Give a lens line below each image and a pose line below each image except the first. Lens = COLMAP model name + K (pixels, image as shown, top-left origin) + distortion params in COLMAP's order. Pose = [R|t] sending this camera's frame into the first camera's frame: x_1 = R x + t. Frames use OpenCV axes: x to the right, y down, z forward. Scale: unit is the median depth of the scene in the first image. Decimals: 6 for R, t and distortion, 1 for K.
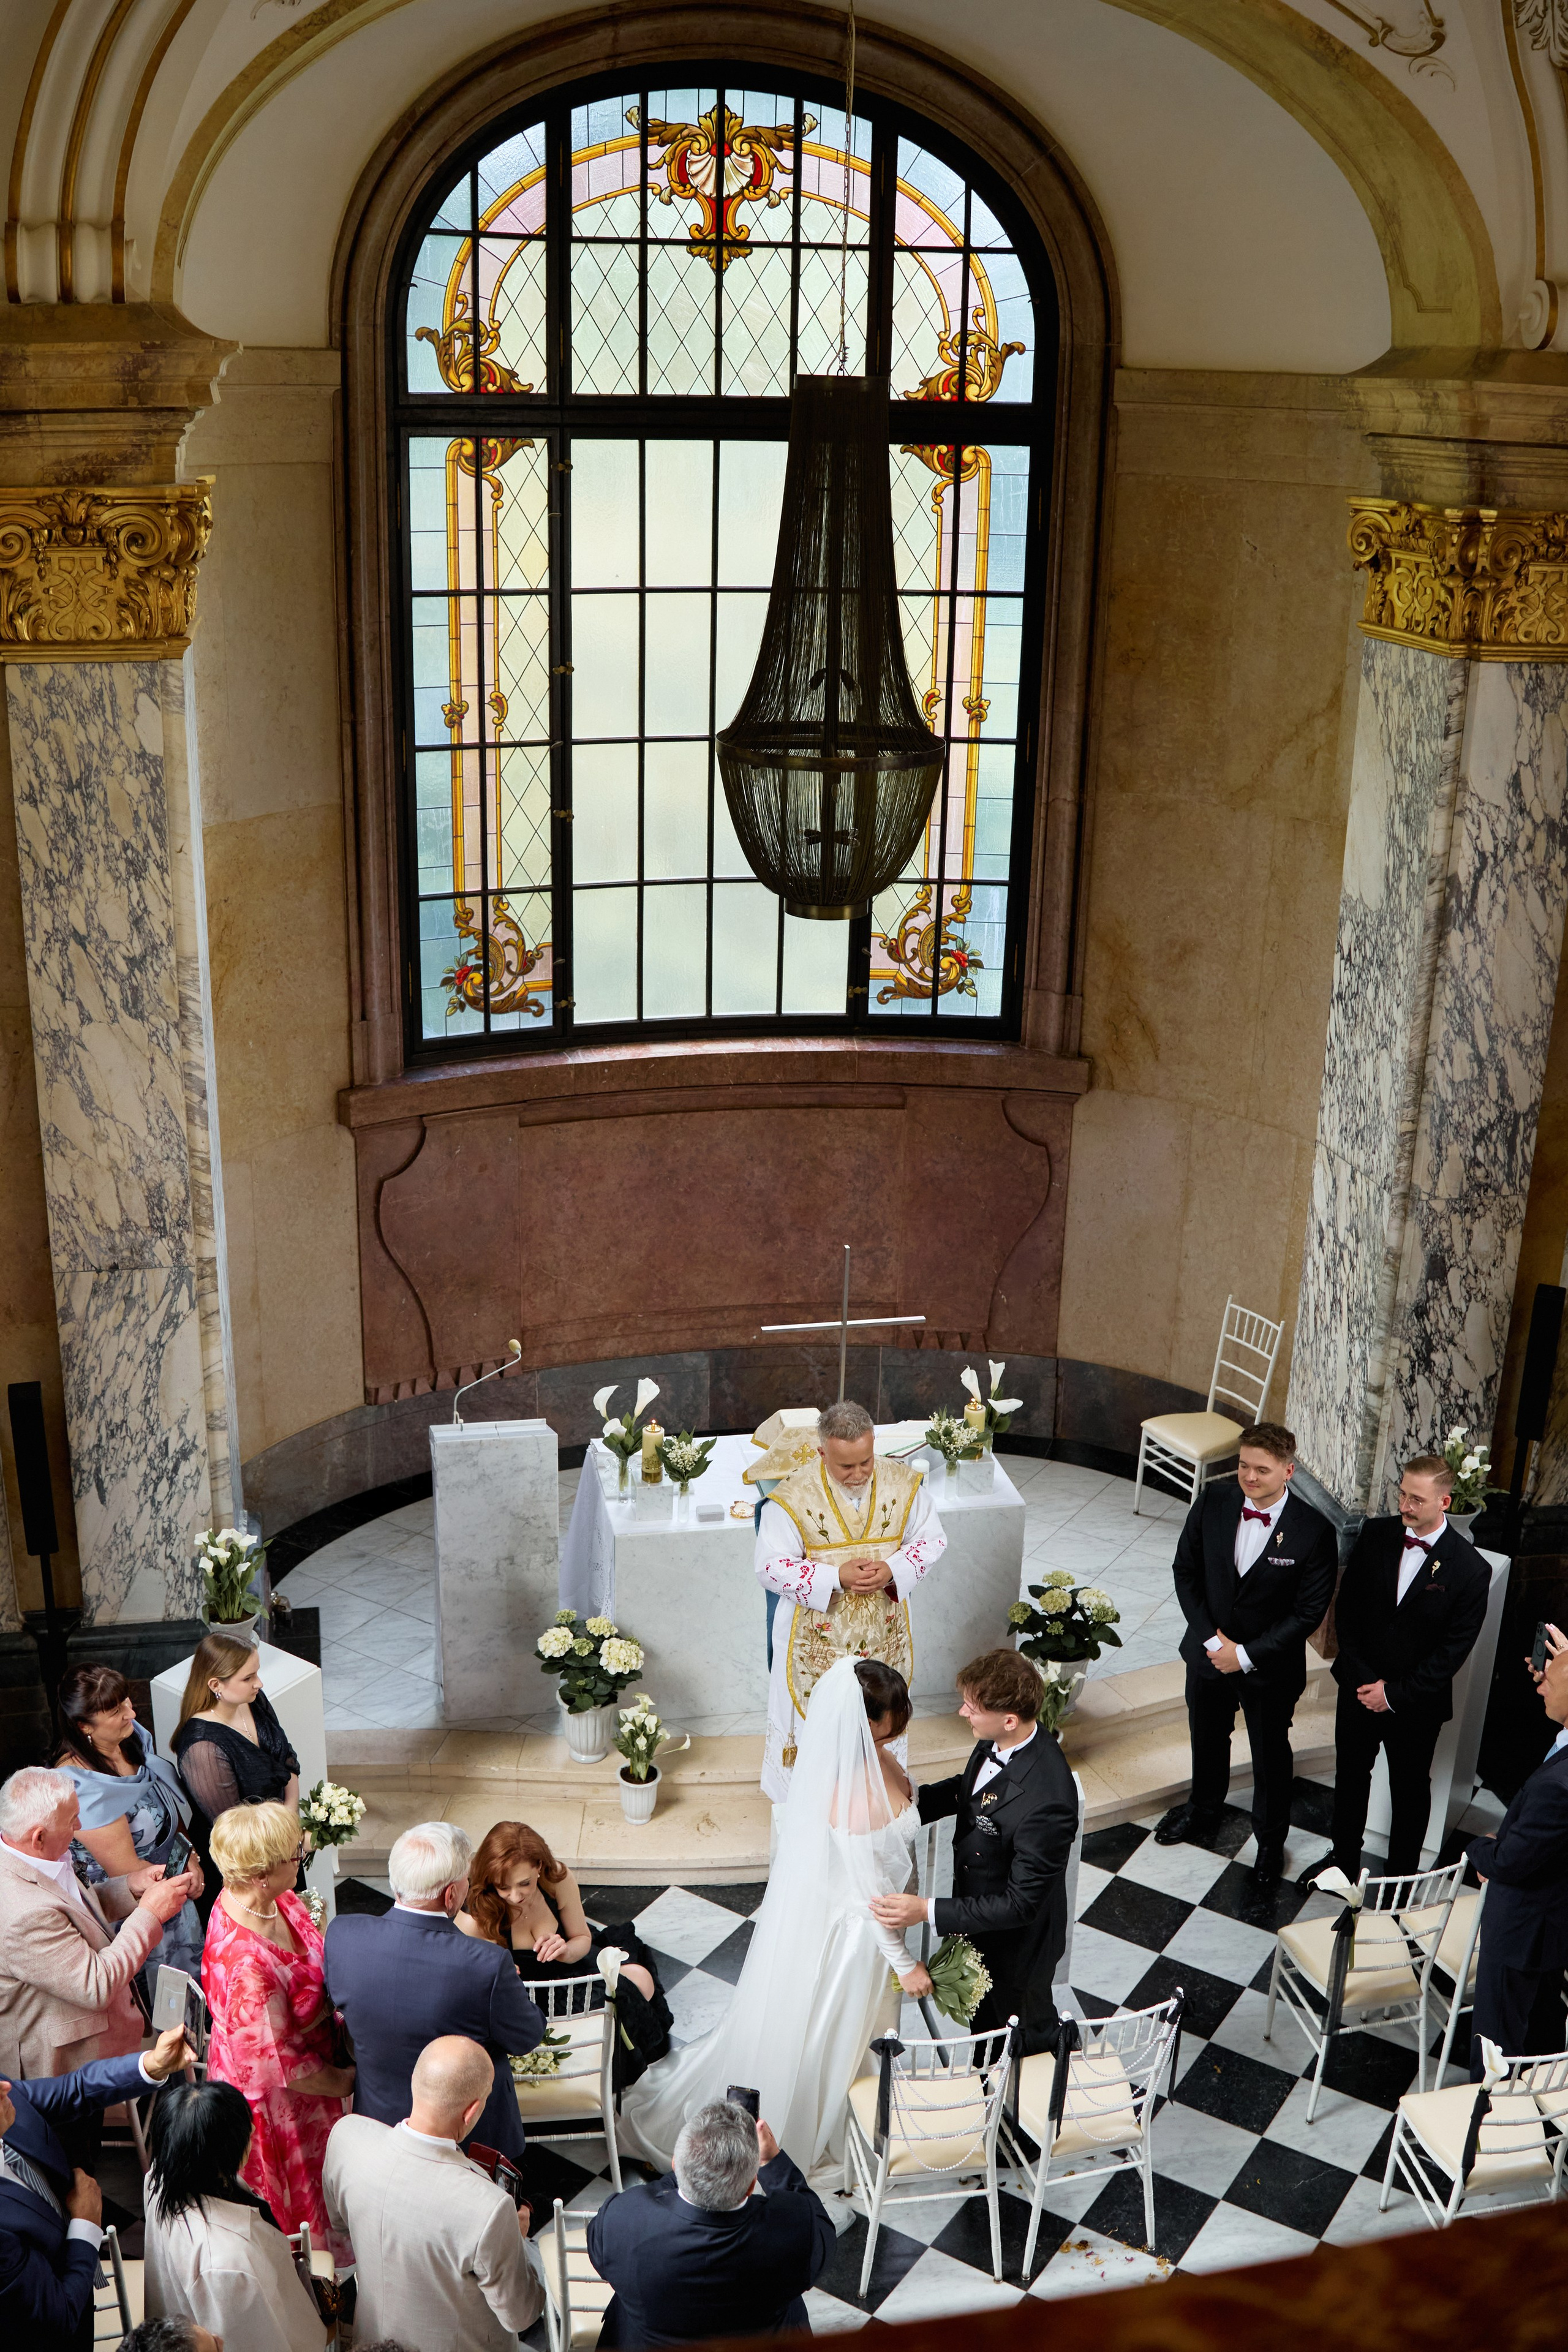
lens RADIAL K [[2246.5, 0, 765.8], [0, 2246.5, 1153.5], [0, 0, 1]] dist [-0.070792, -0.167234]
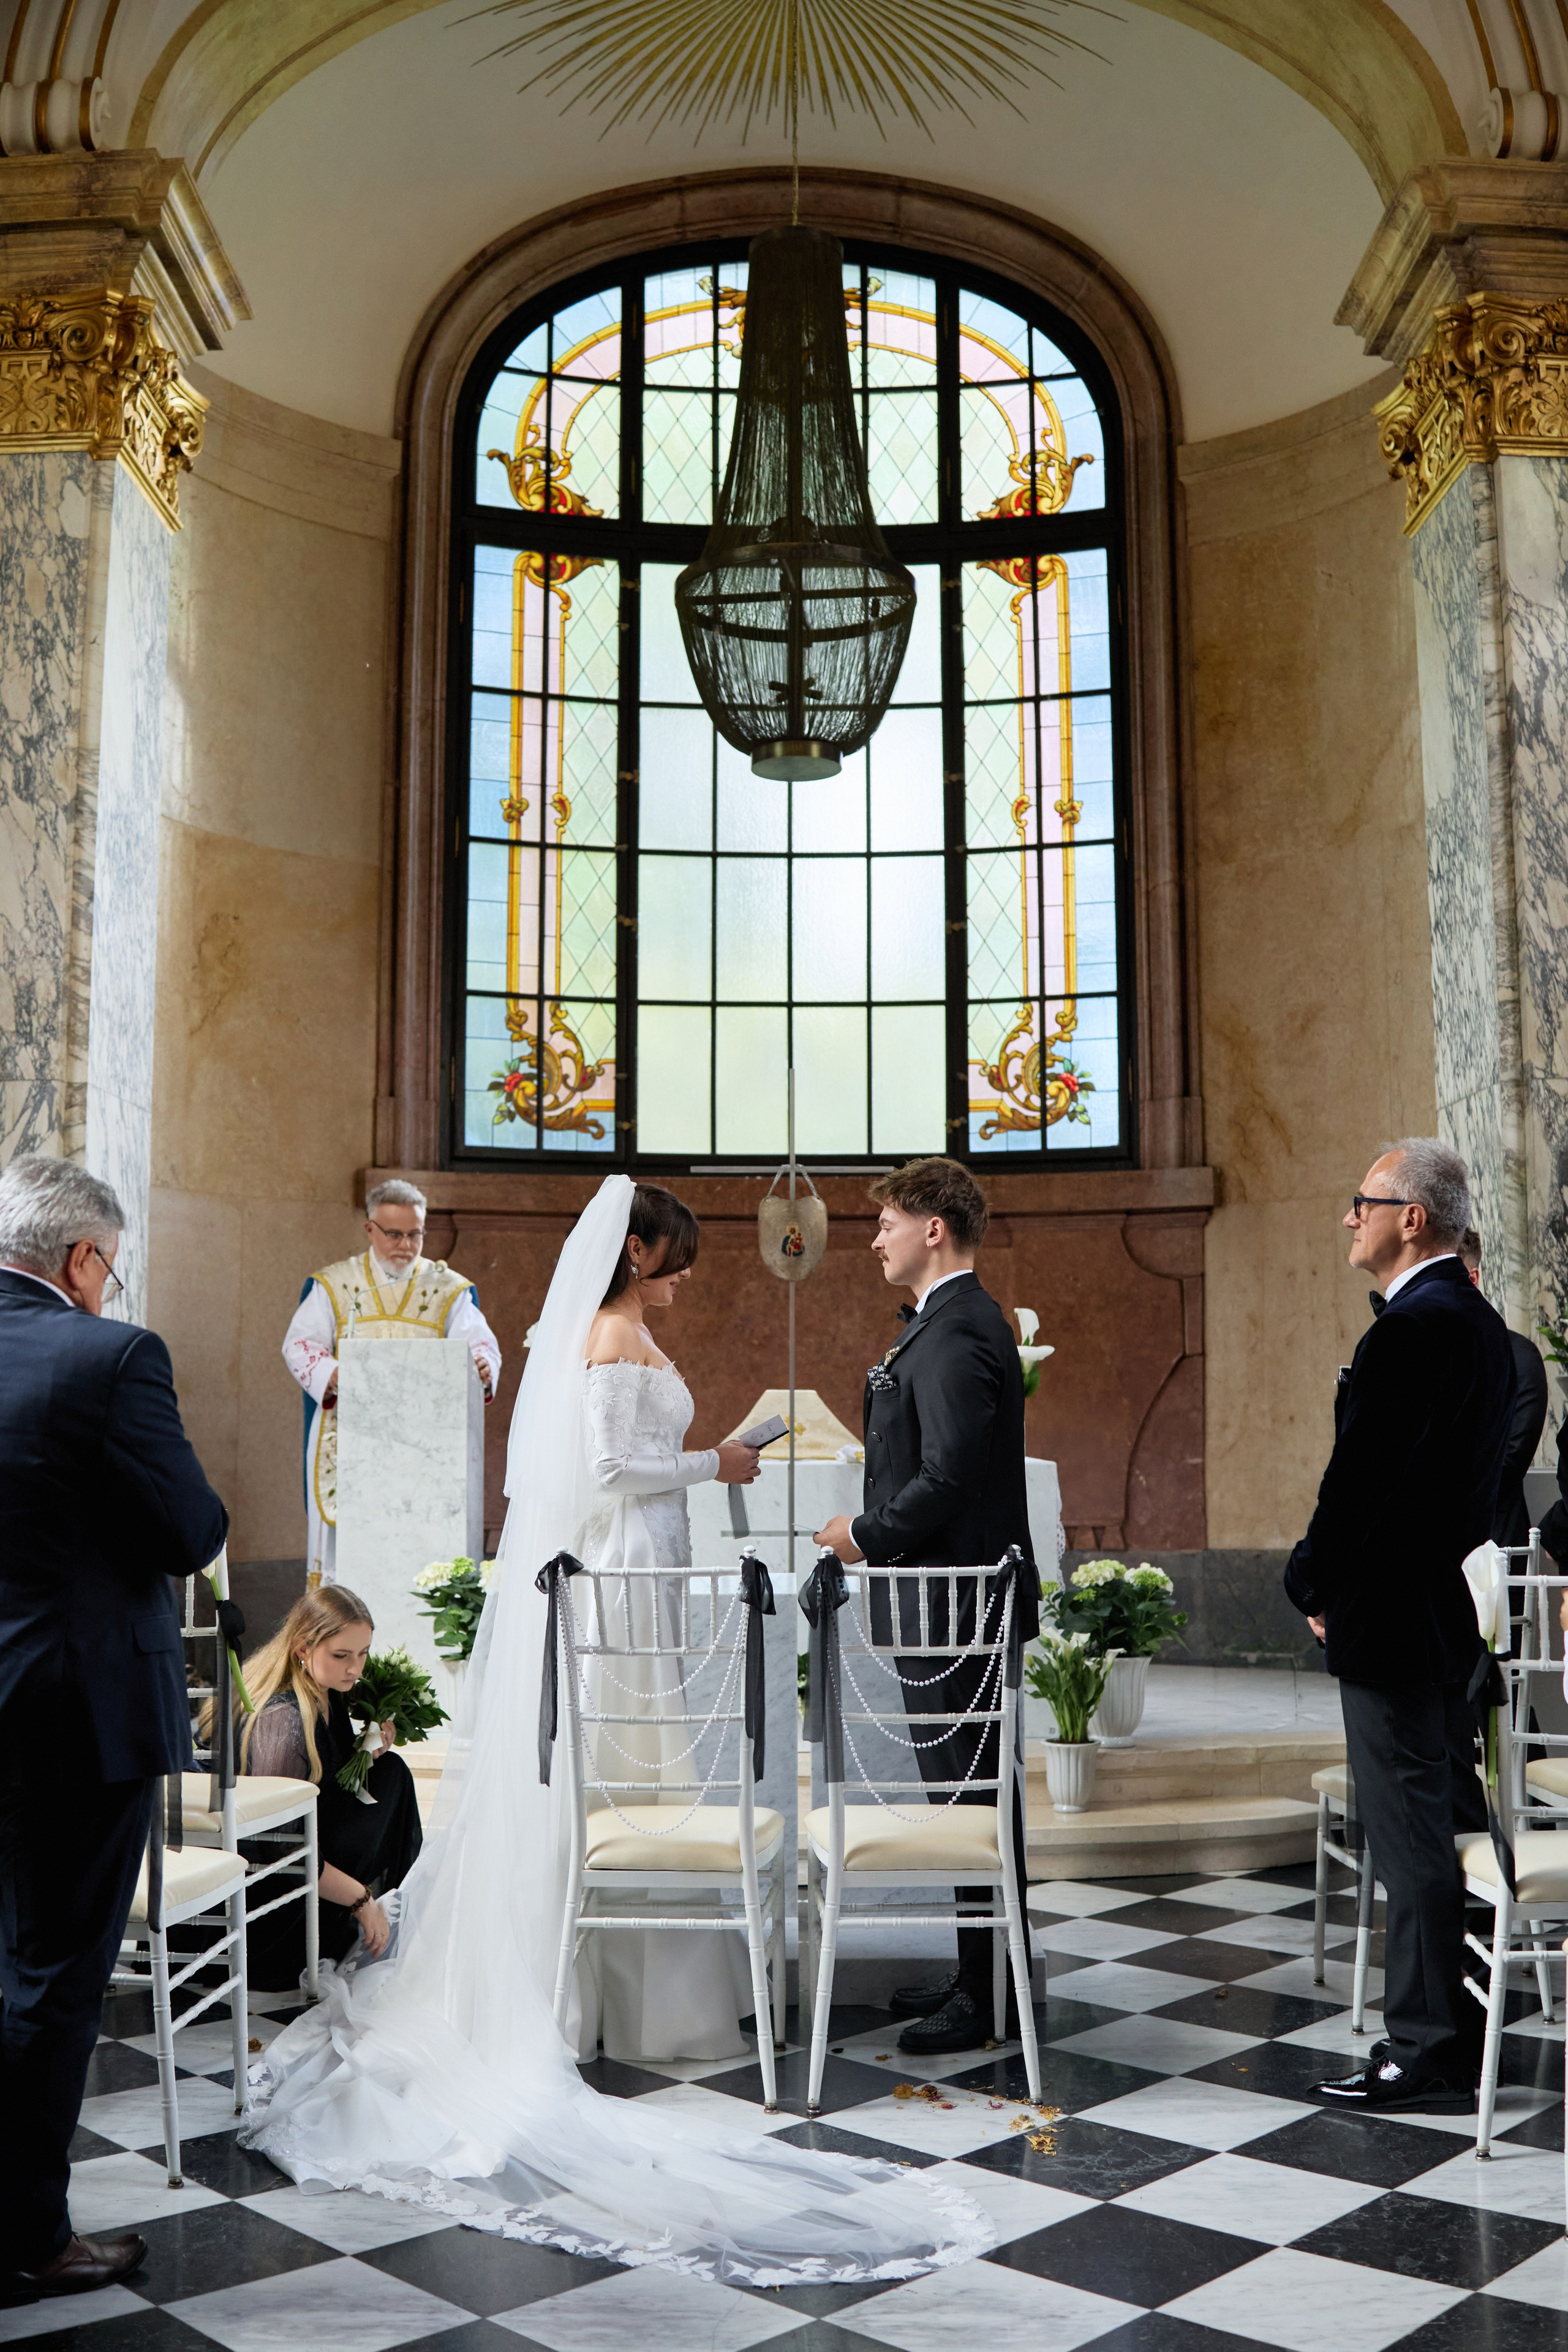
lens RADIAL K [[2239.3, 0, 817.3], [0, 2239.3, 1215.6], [0, 0, 1]] dist [-0.080988, -0.156749]
pose [[0.982161, -0.041698, -0.183360, 0.181904], [-0.037374, 0.912362, -0.407675, 0.400526], [0.184290, 0.407256, 0.894528, 0.250962]]
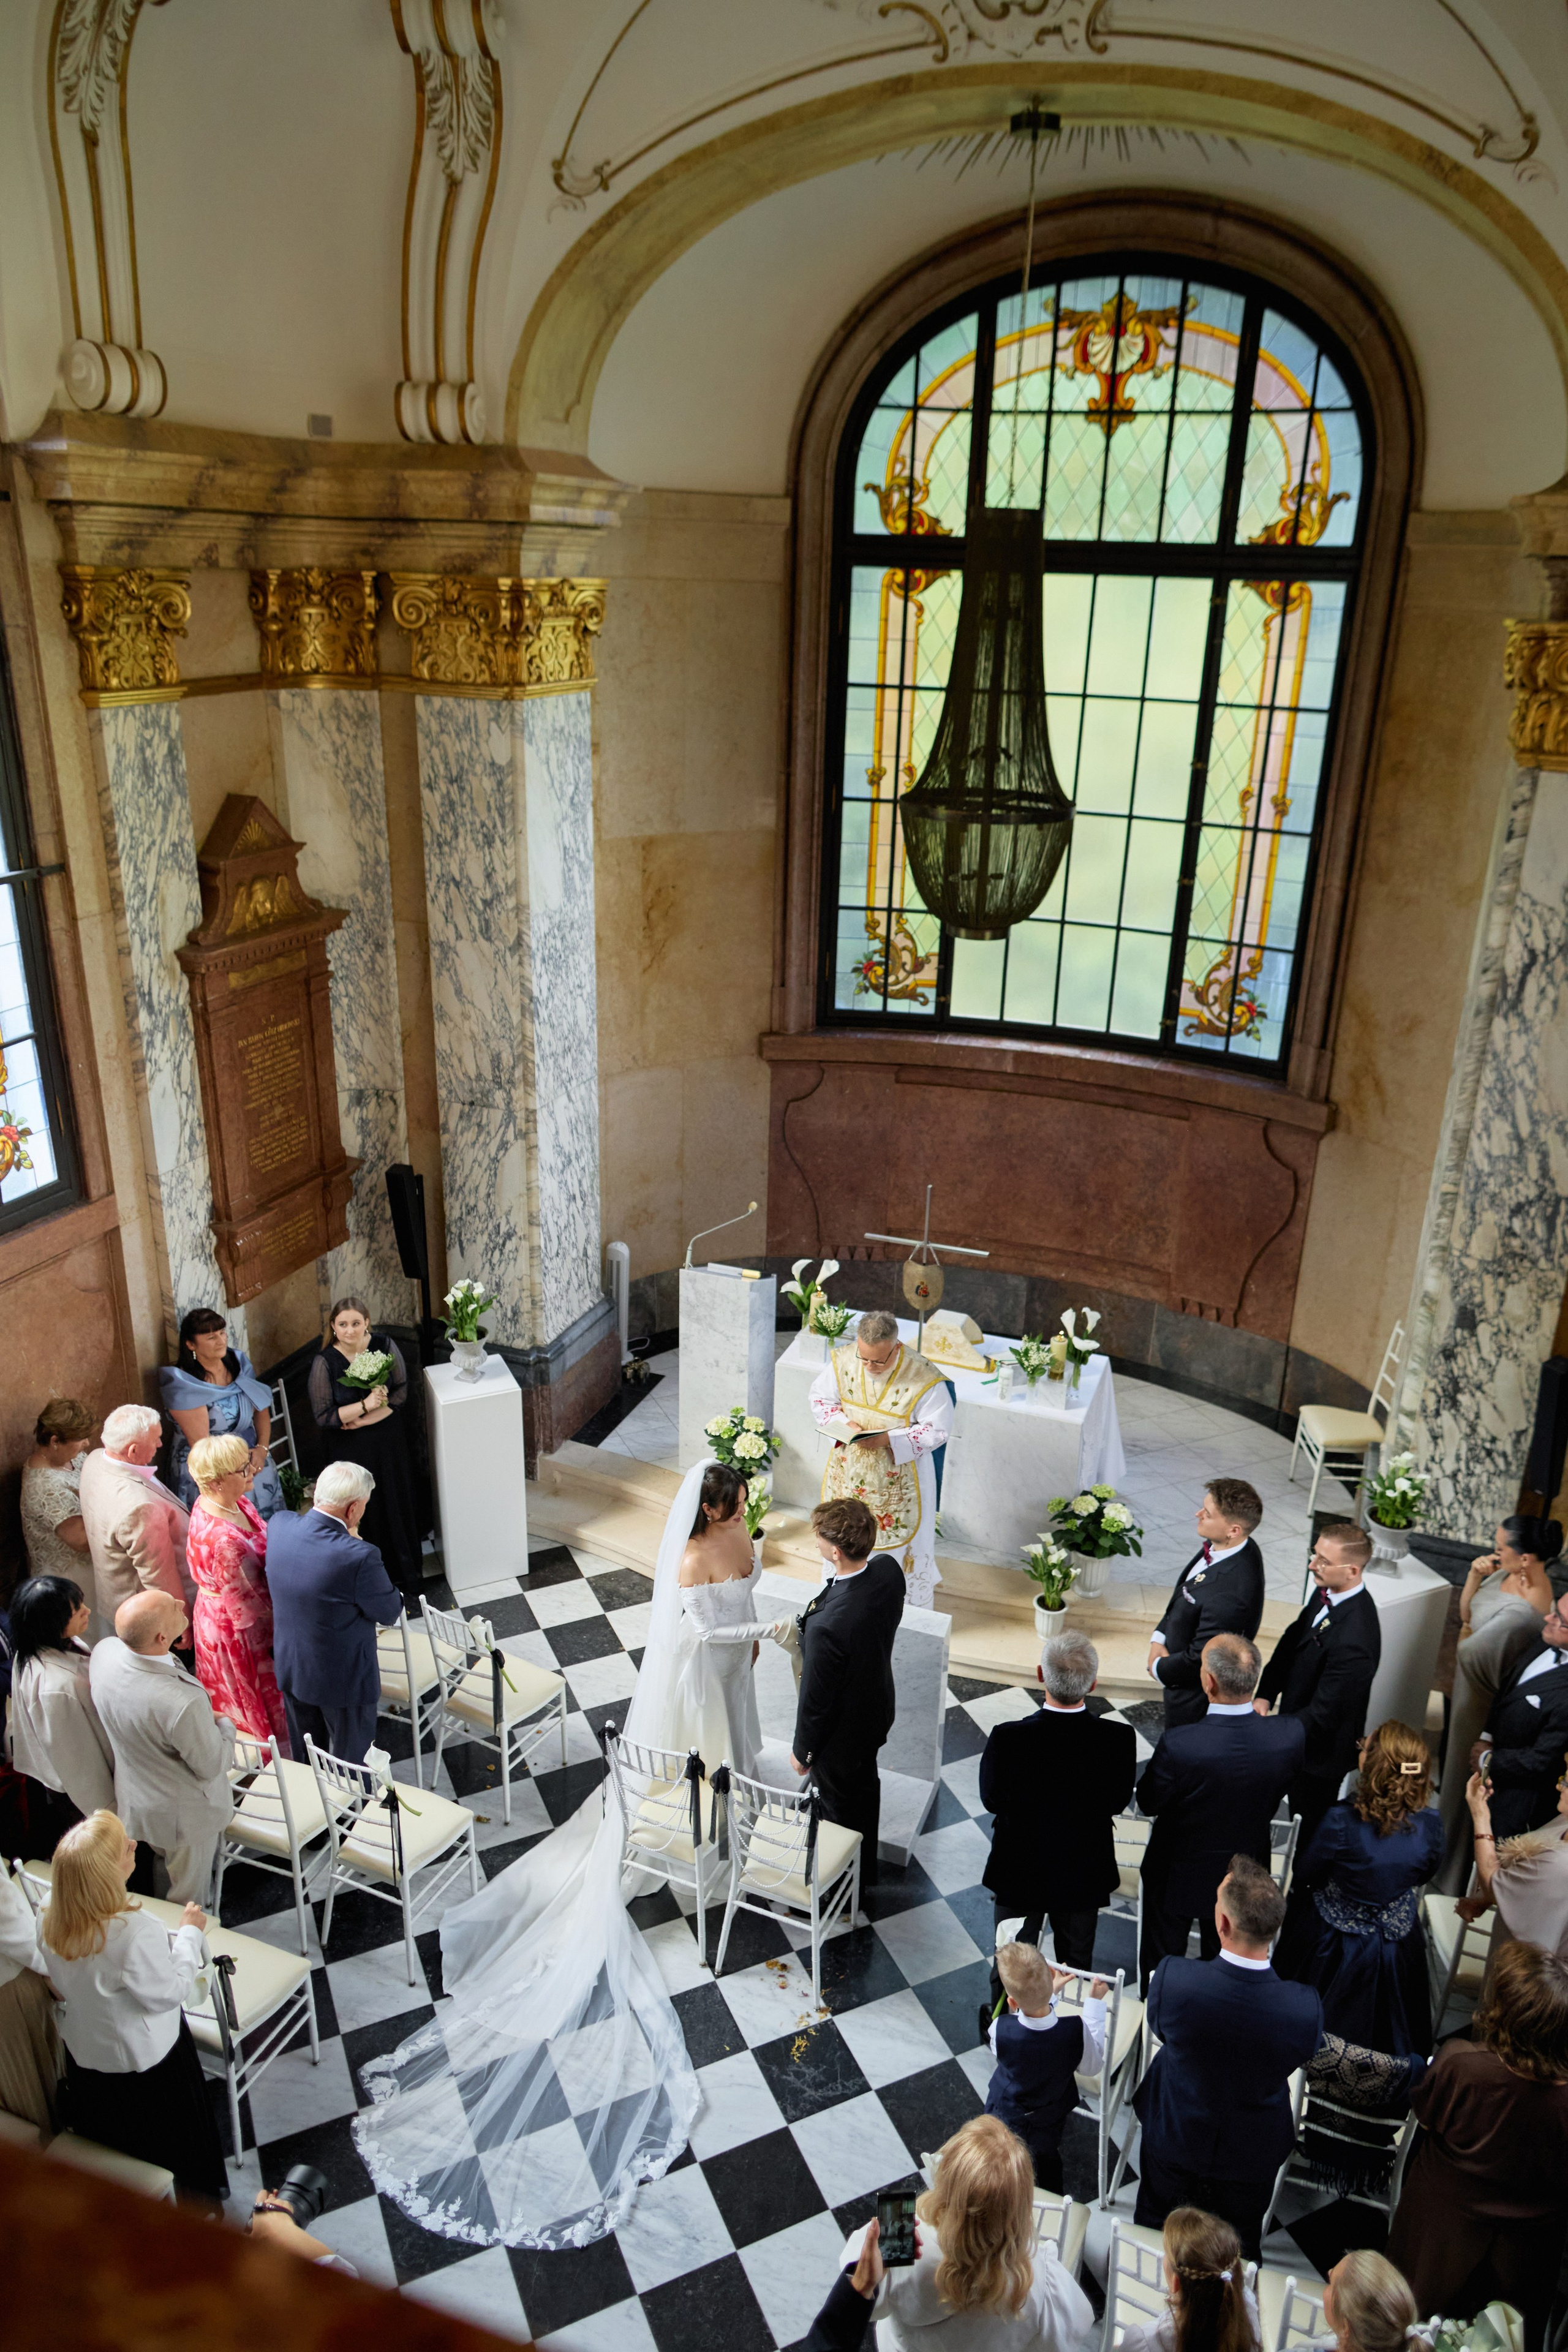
lens RADIAL K [[1617.6, 0, 819.8], [0, 1617.6, 1183.4], [0, 0, 1]] dist [0.028214, -0.011930]
pose [[0.857764, 0.191997, -0.476841, 0.400878], [-0.181251, 0.981016, 0.068957, -0.013193], [0.481028, 0.027279, 0.876280, 0.123393]]
